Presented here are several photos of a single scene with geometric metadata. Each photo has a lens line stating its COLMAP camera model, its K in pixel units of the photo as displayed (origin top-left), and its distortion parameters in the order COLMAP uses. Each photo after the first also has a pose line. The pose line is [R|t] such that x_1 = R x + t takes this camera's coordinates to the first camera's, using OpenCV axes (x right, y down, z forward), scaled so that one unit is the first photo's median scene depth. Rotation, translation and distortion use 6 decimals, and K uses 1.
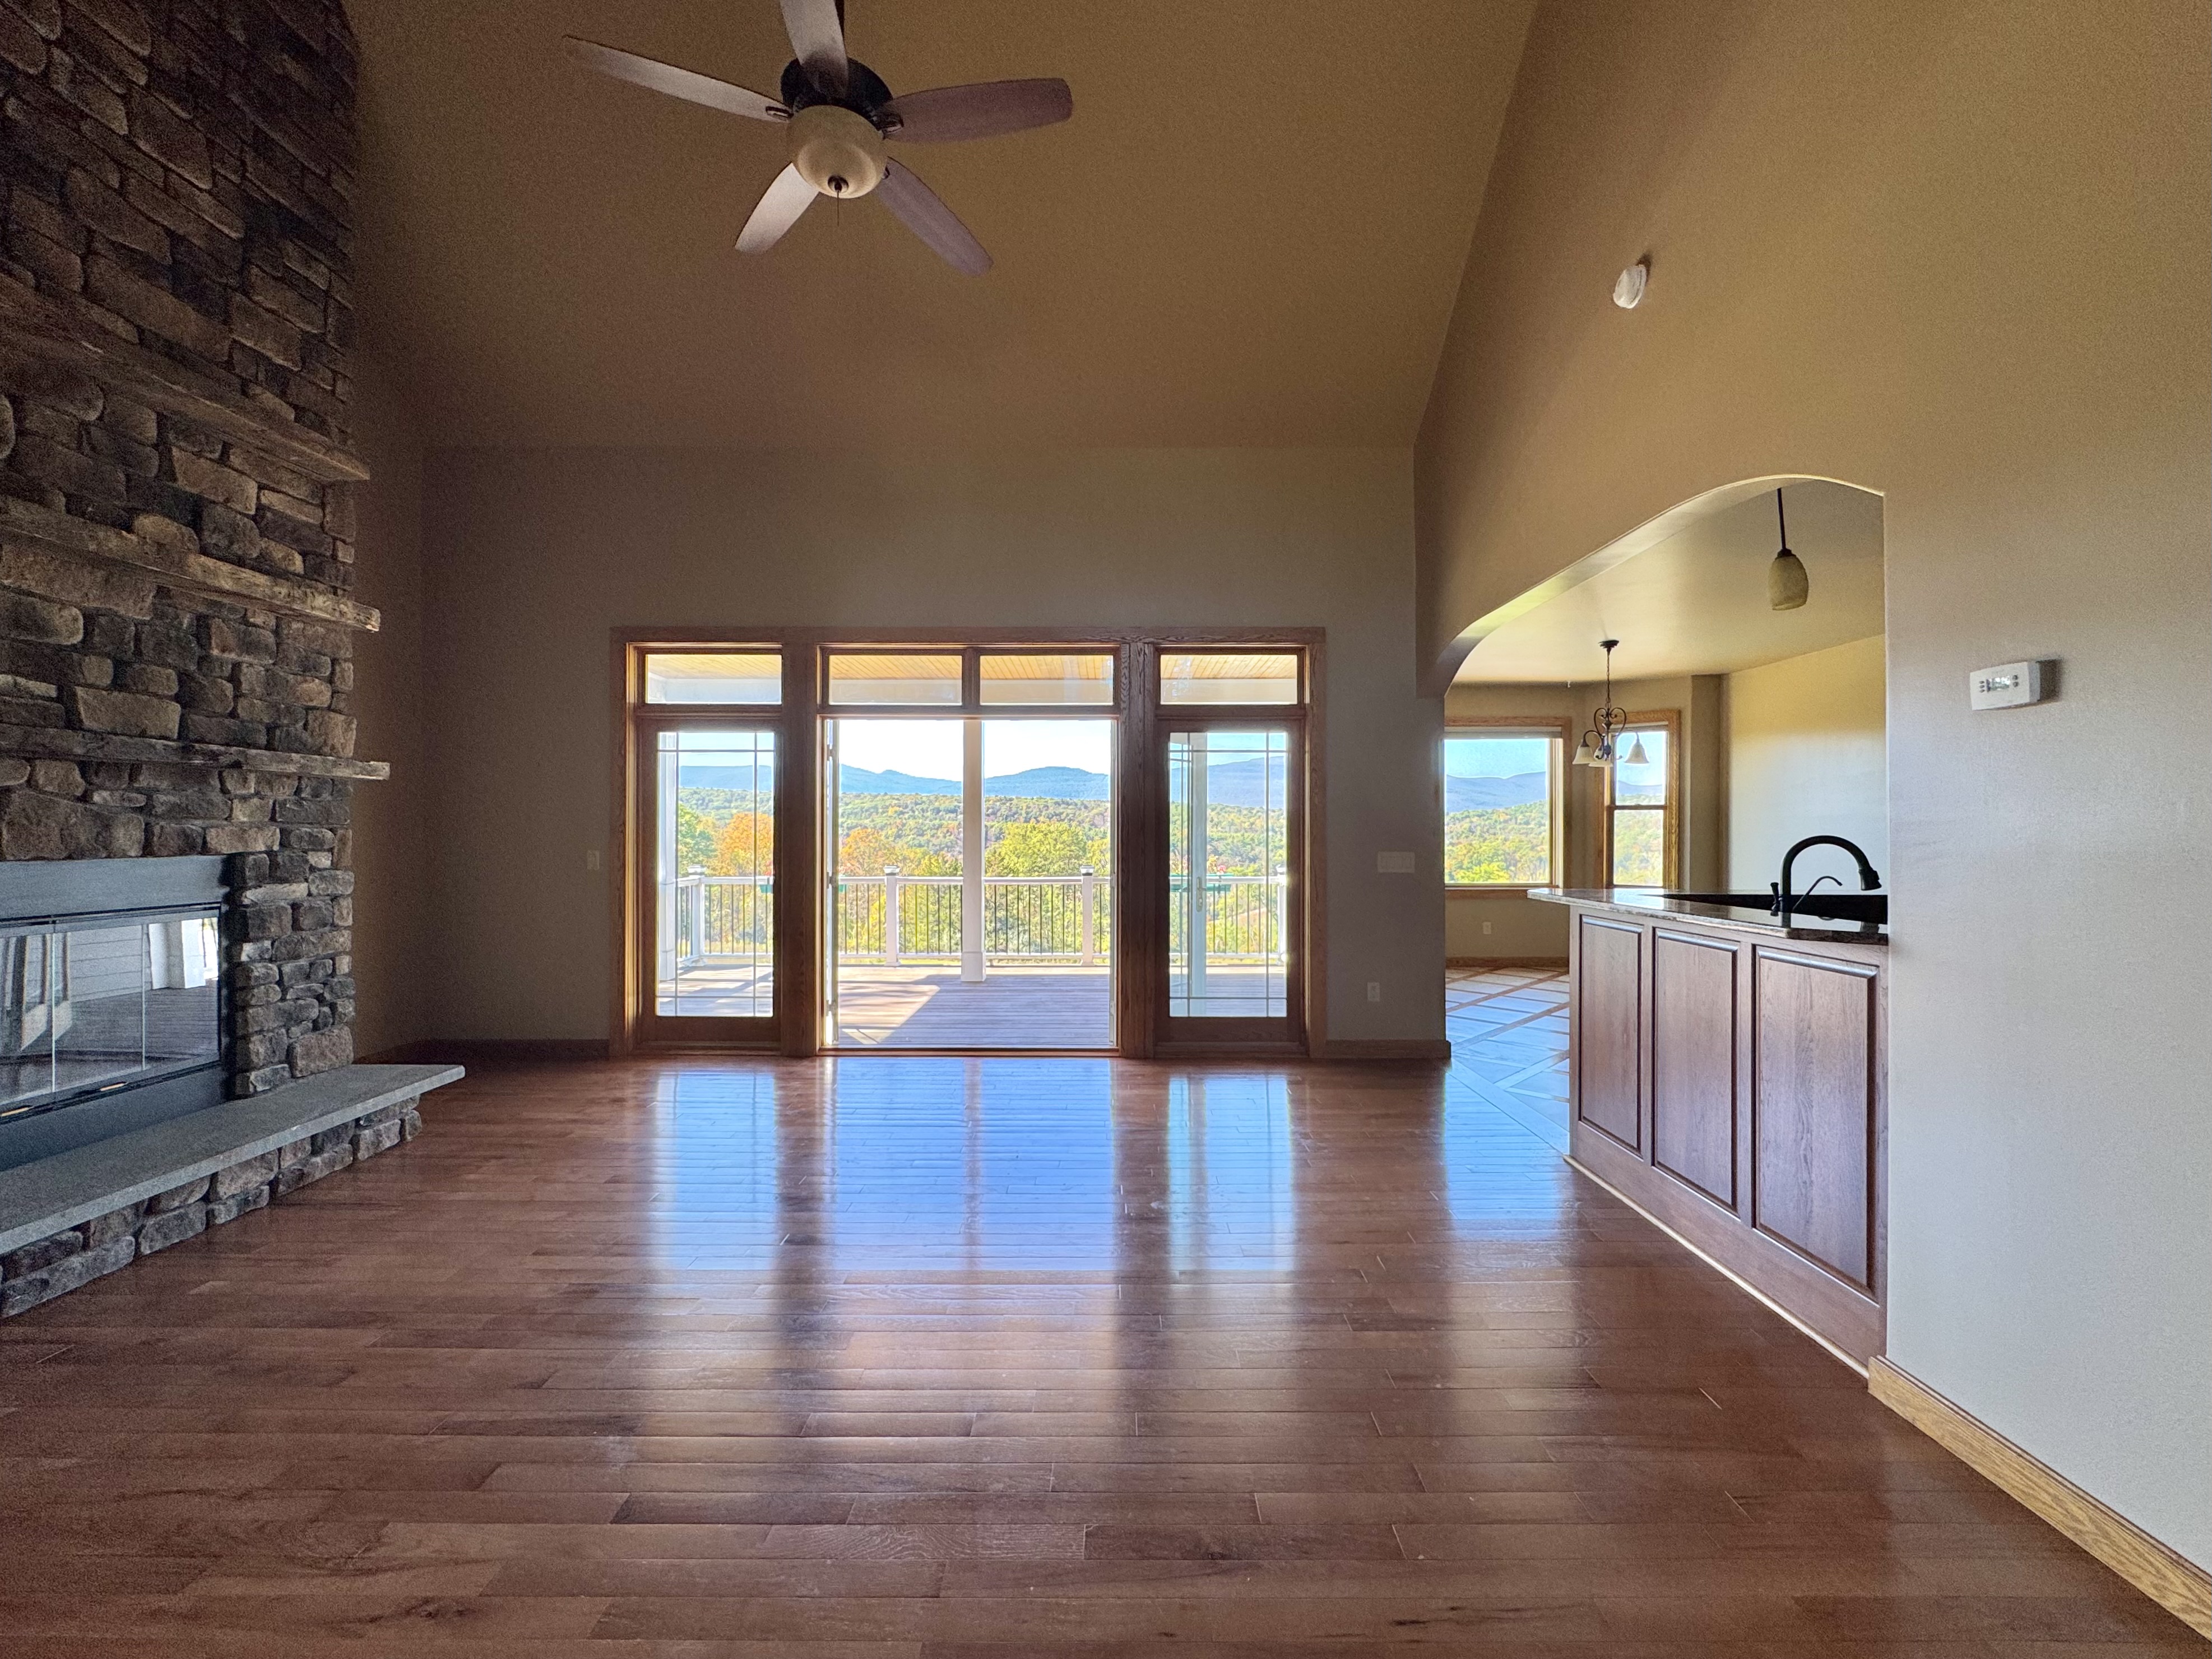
lens RADIAL K [[887.5, 0, 1105.6], [0, 887.5, 826.9], [0, 0, 1]] dist [-0.002597, 0.000593]
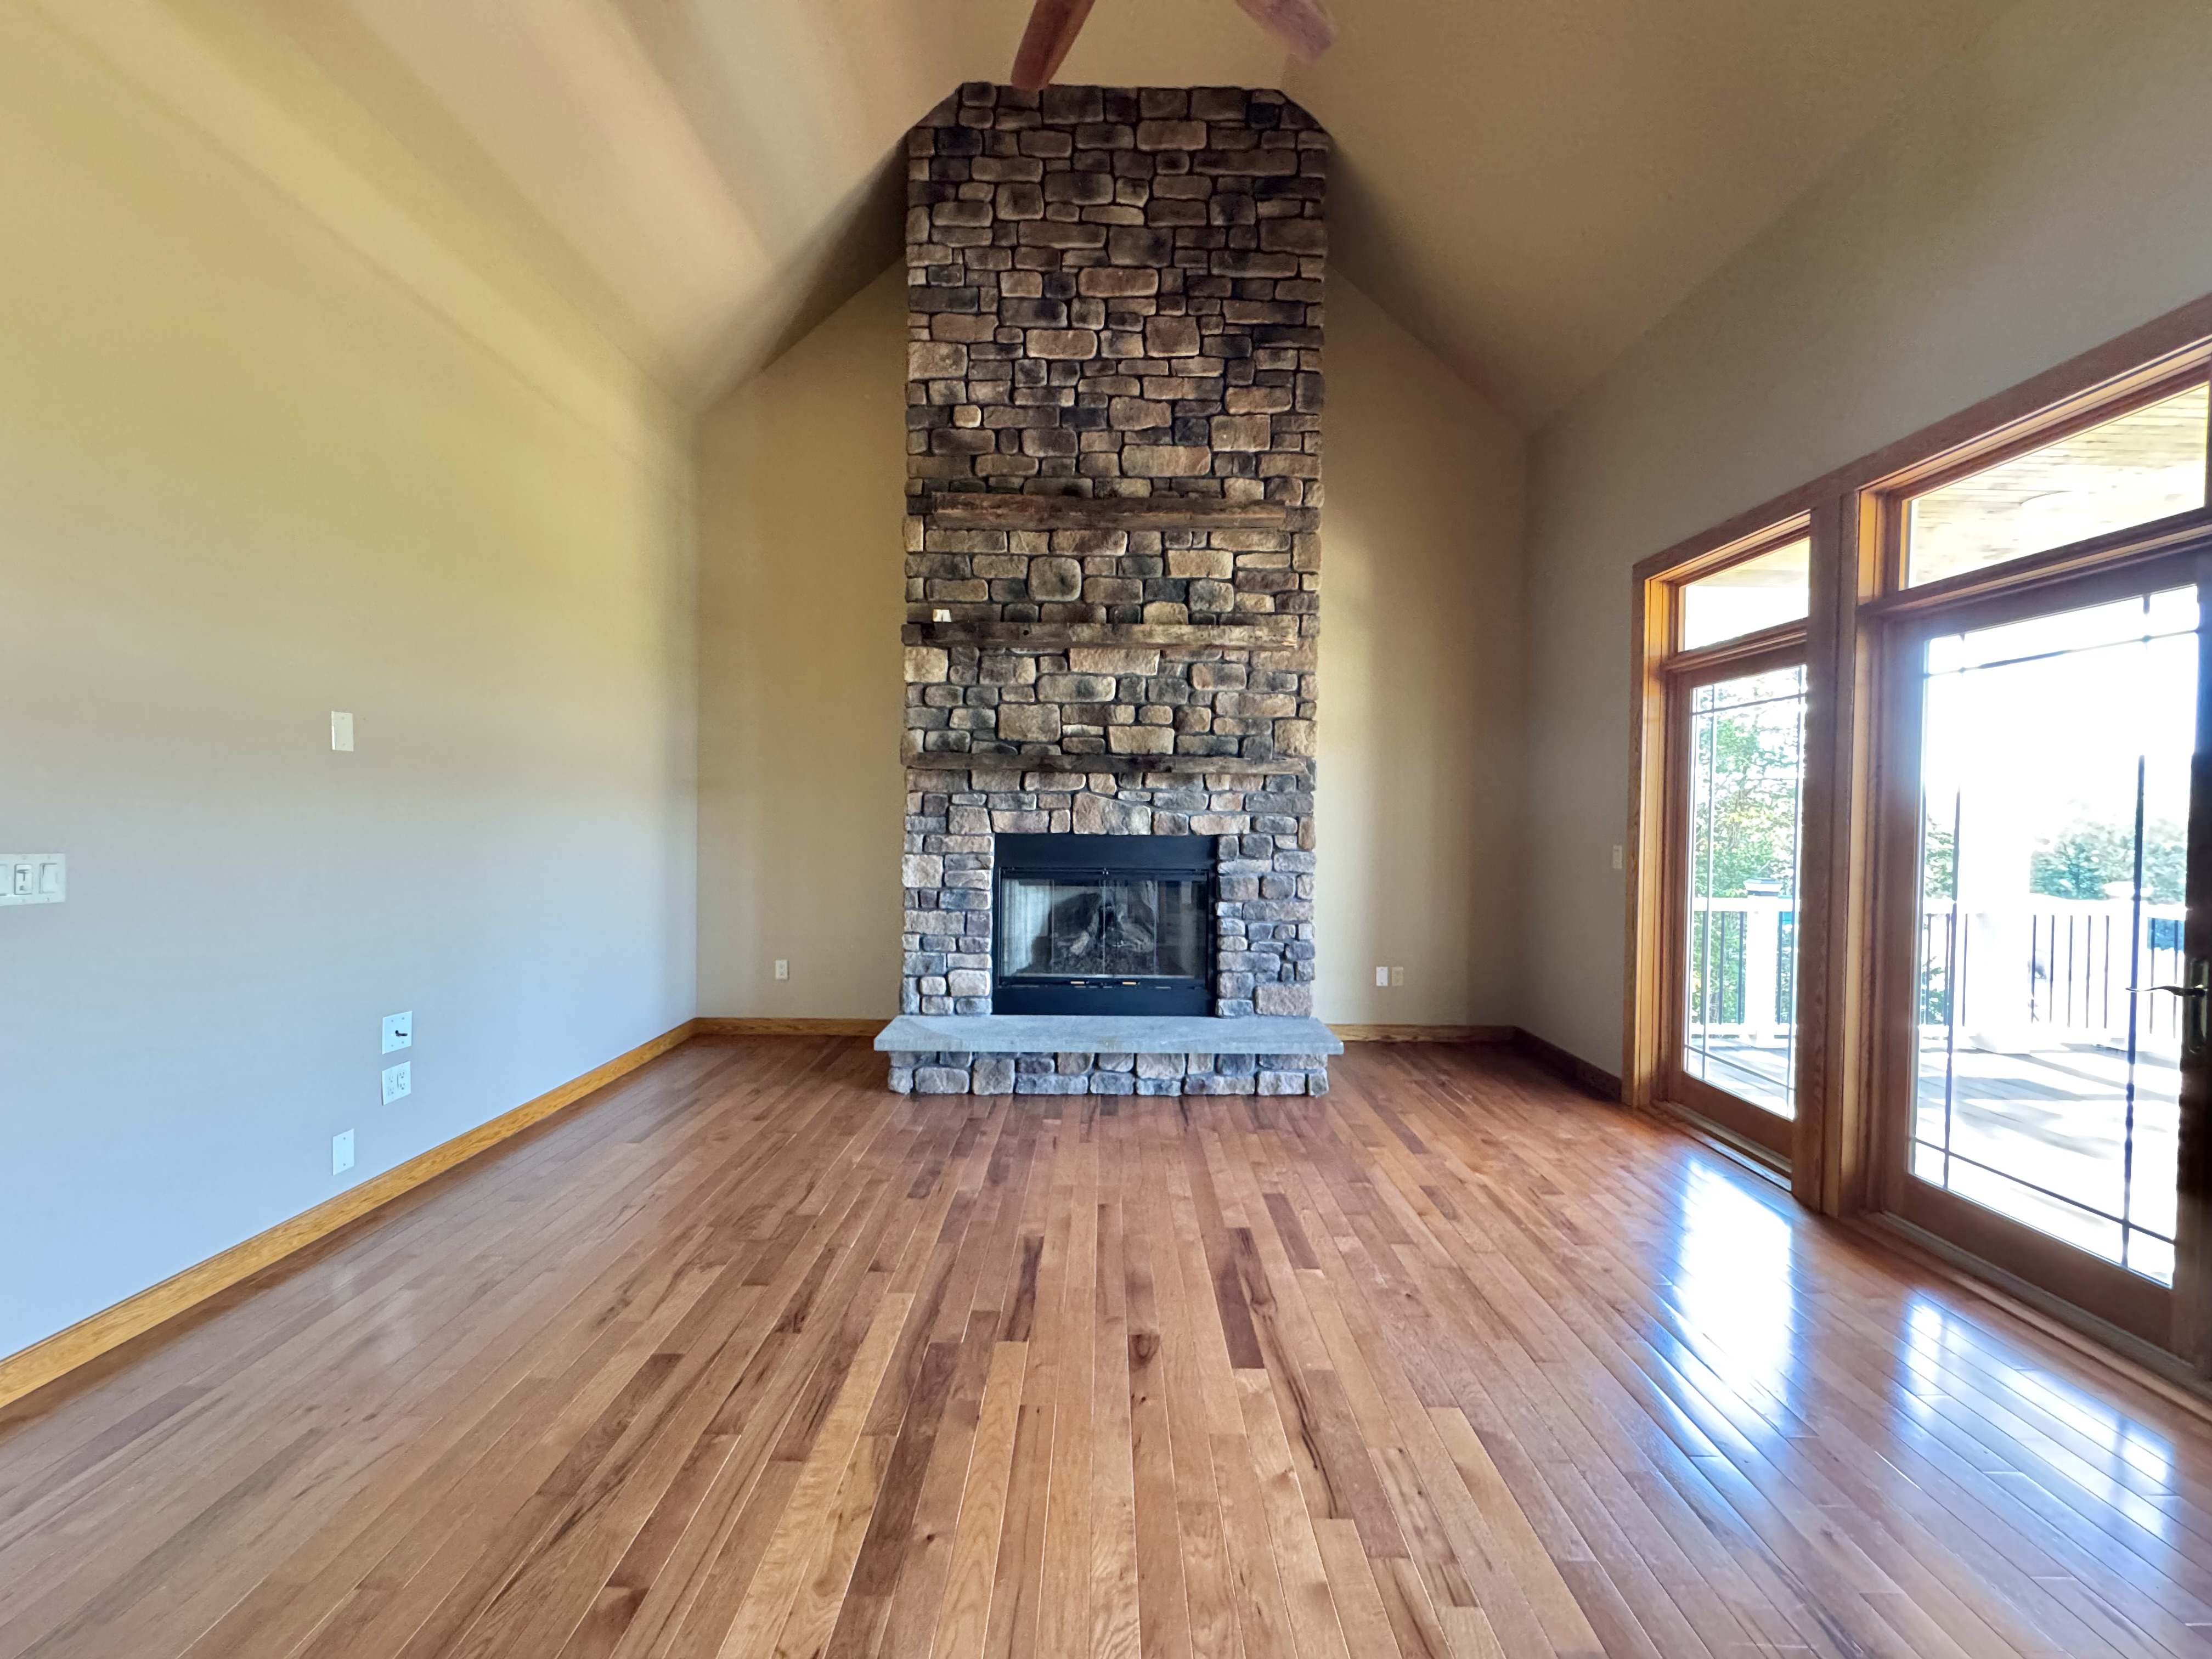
lens RADIAL K [[887.5, 0, 1124.5], [0, 887.5, 829.9], [0, 0, 1]] dist [-0.002597, 0.000593]
pose [[0.016745, 0.014162, -0.999759, 0.360988], [-0.005301, 0.999887, 0.014075, 0.004195], [0.999846, 0.005064, 0.016818, 0.828696]]
